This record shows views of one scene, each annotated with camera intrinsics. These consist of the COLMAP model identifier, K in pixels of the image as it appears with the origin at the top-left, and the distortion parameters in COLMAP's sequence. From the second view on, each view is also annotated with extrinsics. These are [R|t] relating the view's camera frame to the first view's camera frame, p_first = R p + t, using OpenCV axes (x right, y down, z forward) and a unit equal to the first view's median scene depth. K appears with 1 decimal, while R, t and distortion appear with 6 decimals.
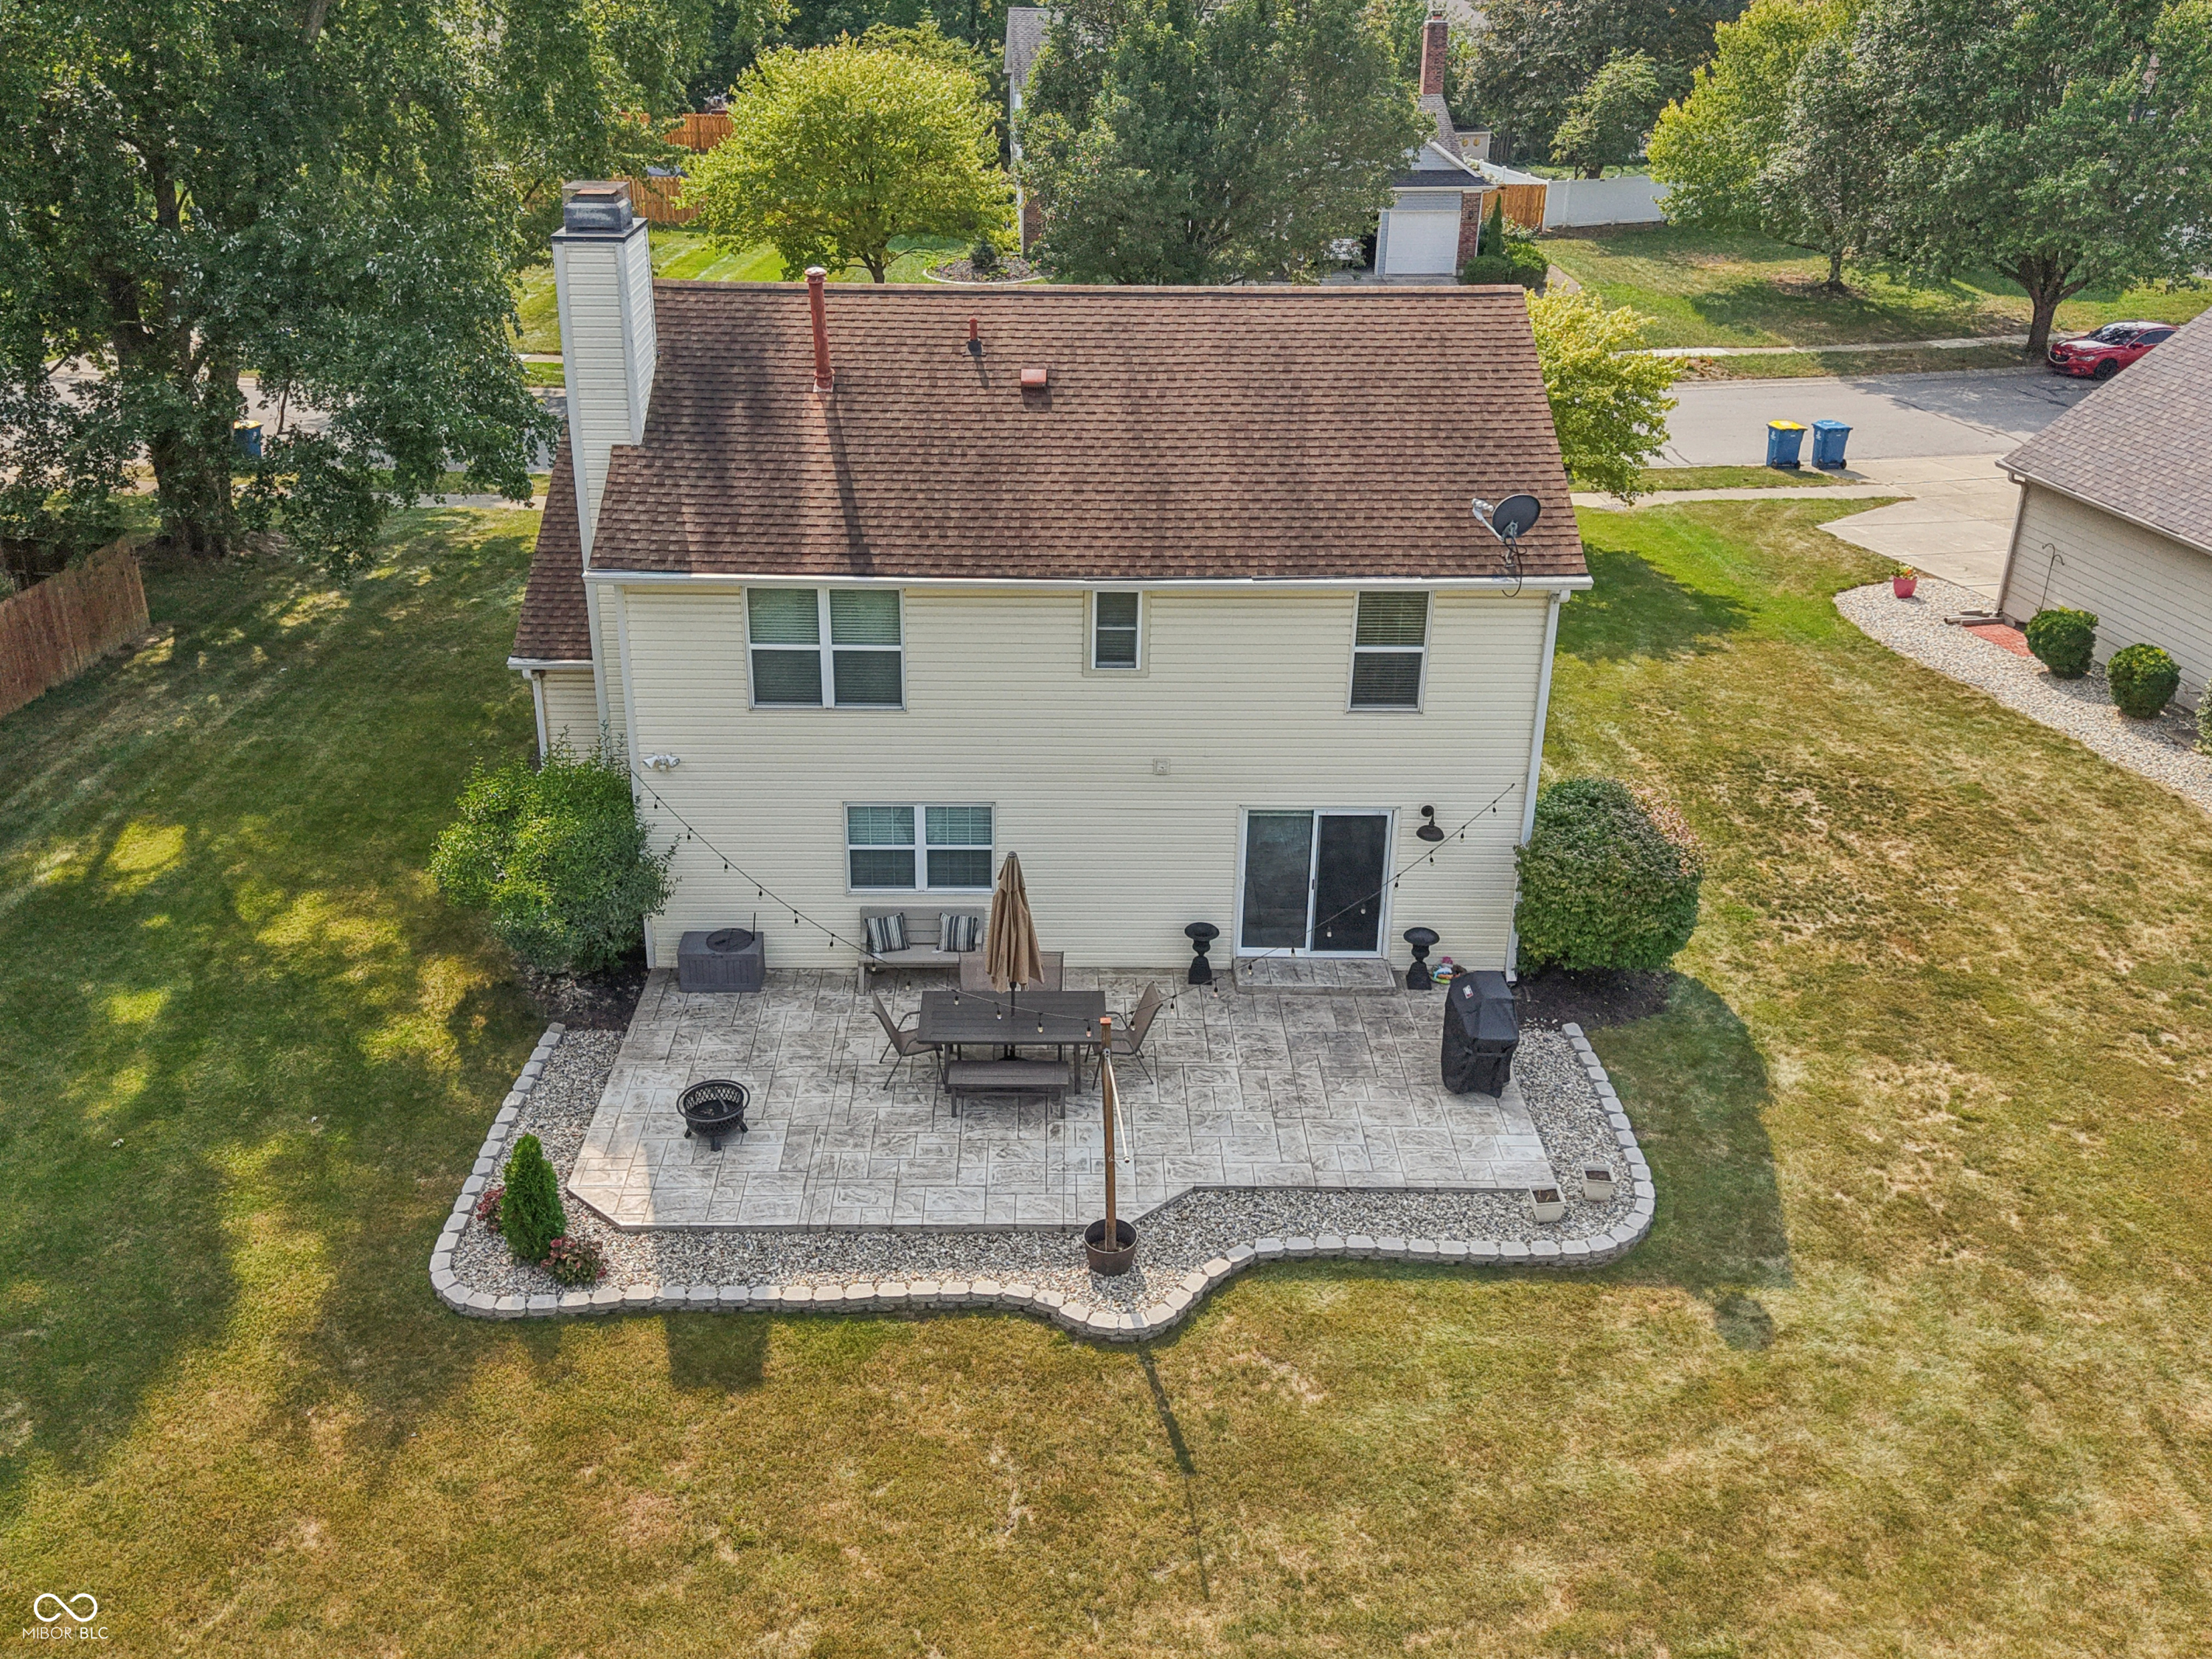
lens RADIAL K [[1890.9, 0, 1104.9], [0, 1890.9, 782.5], [0, 0, 1]] dist [0.027847, -0.008795]
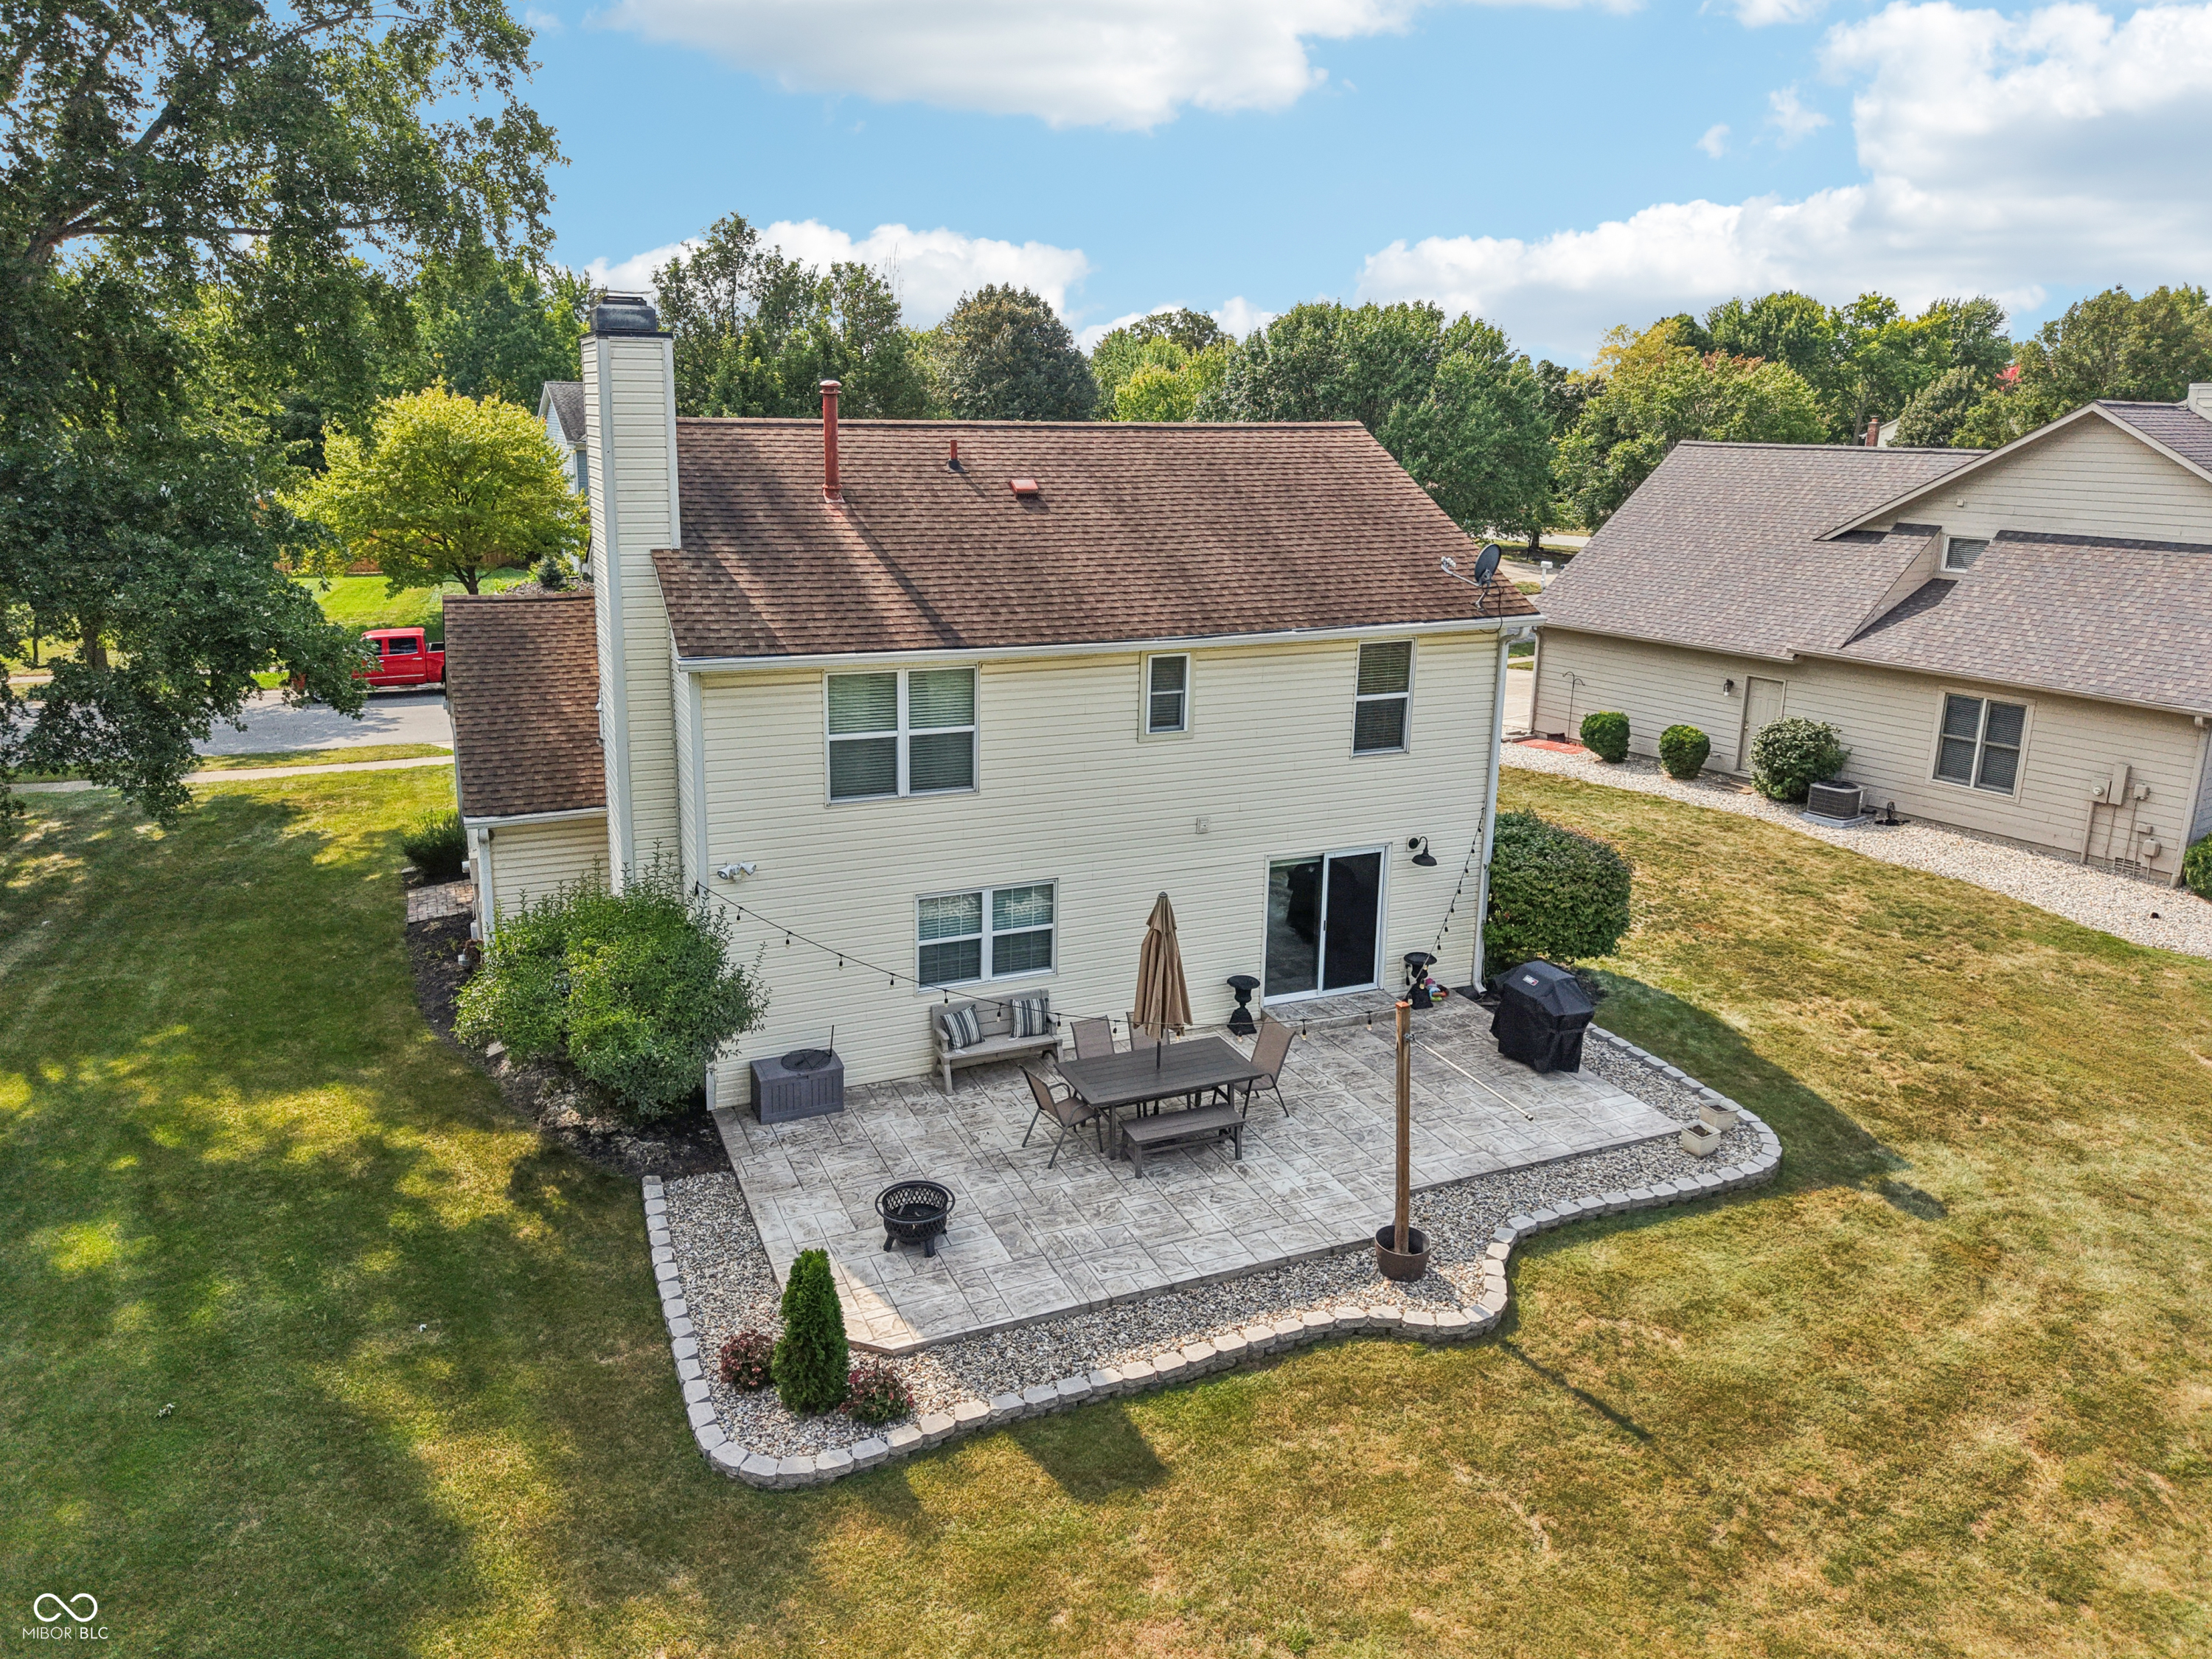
lens RADIAL K [[1494.0, 0, 1077.1], [0, 1494.0, 763.9], [0, 0, 1]] dist [0.011025, 0.003215]
pose [[0.927551, -0.087657, 0.363271, -0.347825], [0.153585, 0.975625, -0.156738, 0.080947], [-0.340677, 0.201175, 0.918405, 0.253931]]
